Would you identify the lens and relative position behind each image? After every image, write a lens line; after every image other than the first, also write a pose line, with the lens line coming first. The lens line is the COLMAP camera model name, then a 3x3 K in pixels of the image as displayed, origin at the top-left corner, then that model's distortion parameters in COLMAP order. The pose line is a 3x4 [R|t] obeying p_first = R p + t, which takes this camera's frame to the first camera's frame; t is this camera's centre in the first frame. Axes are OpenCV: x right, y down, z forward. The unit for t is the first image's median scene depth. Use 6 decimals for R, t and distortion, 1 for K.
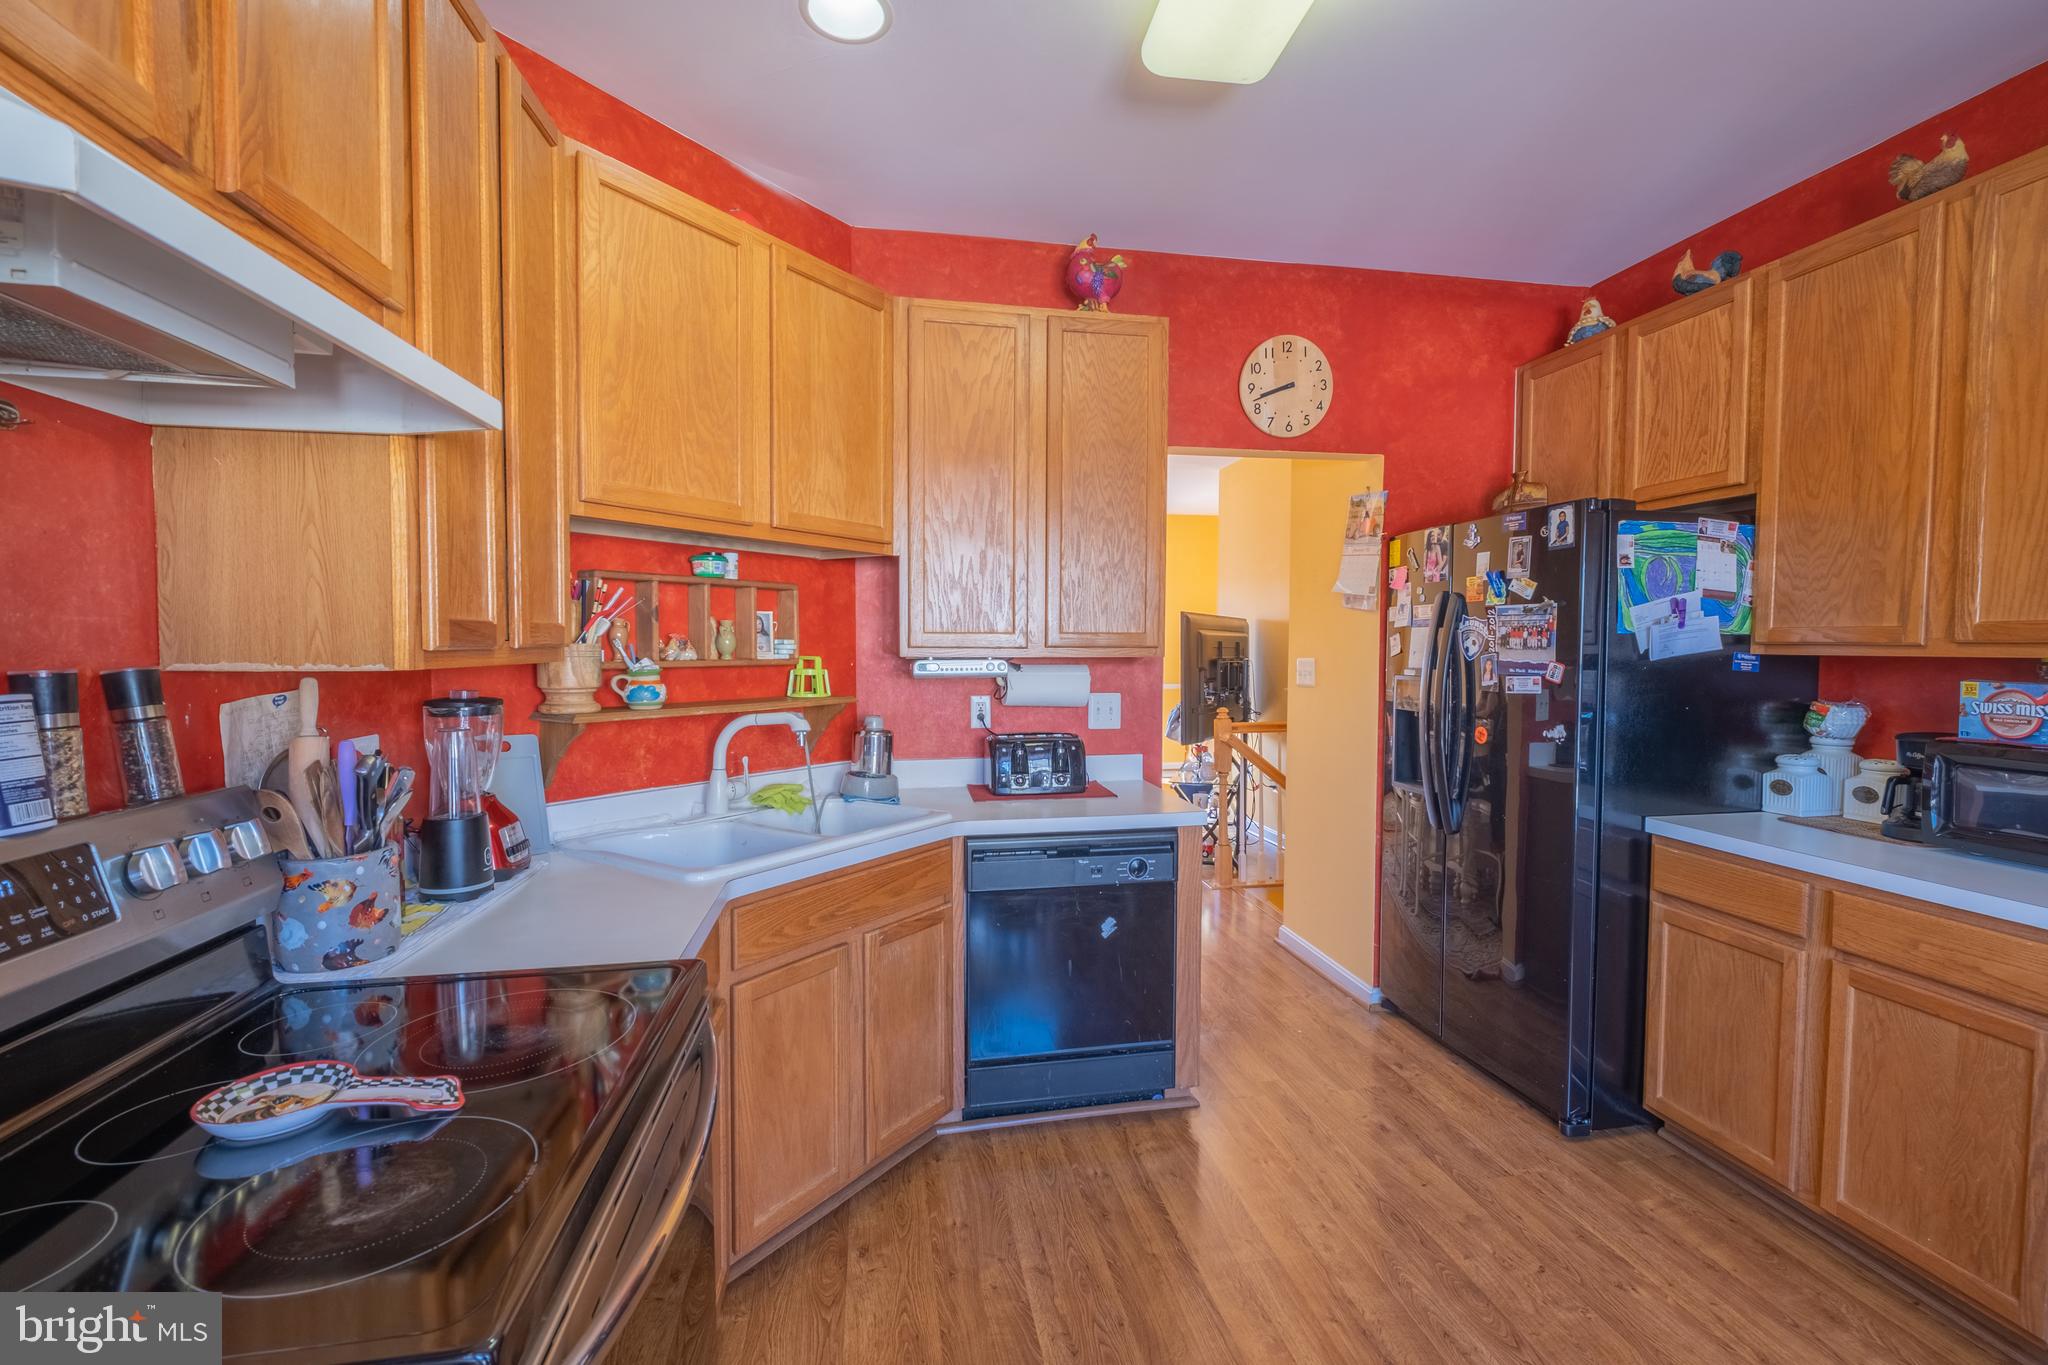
lens RADIAL K [[899.8, 0, 1016.3], [0, 899.8, 686.3], [0, 0, 1]] dist [-0.003864, -0.001161]
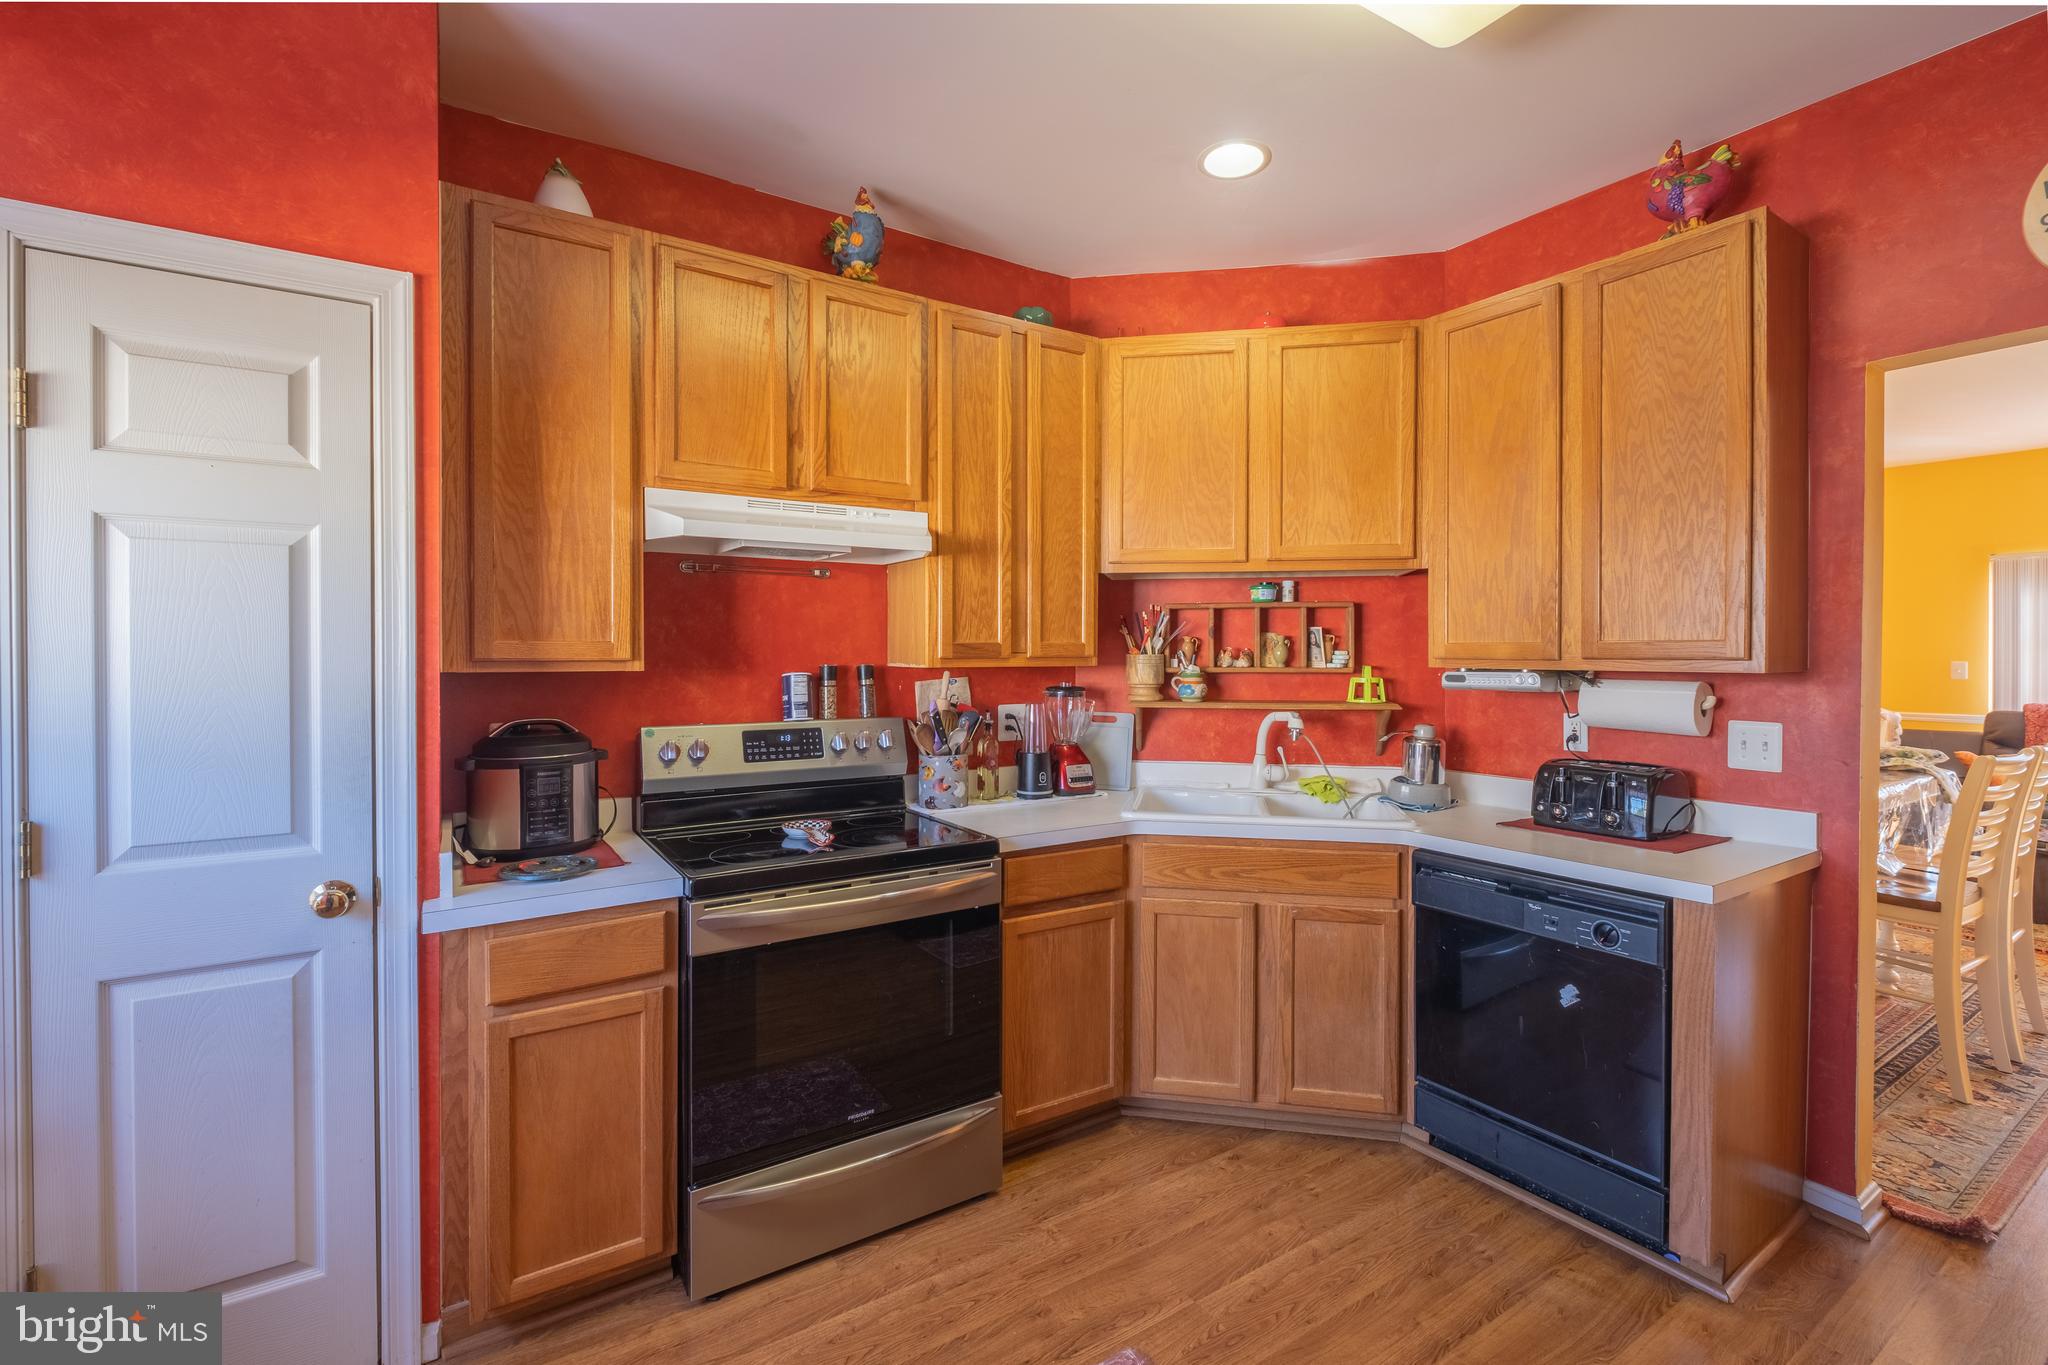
lens RADIAL K [[899.8, 0, 1032.6], [0, 899.8, 666.9], [0, 0, 1]] dist [-0.003864, -0.001161]
pose [[0.377874, 0.012575, -0.925772, 0.666486], [-0.043097, 0.999063, -0.004020, -0.010383], [0.924854, 0.041417, 0.378061, 0.211045]]
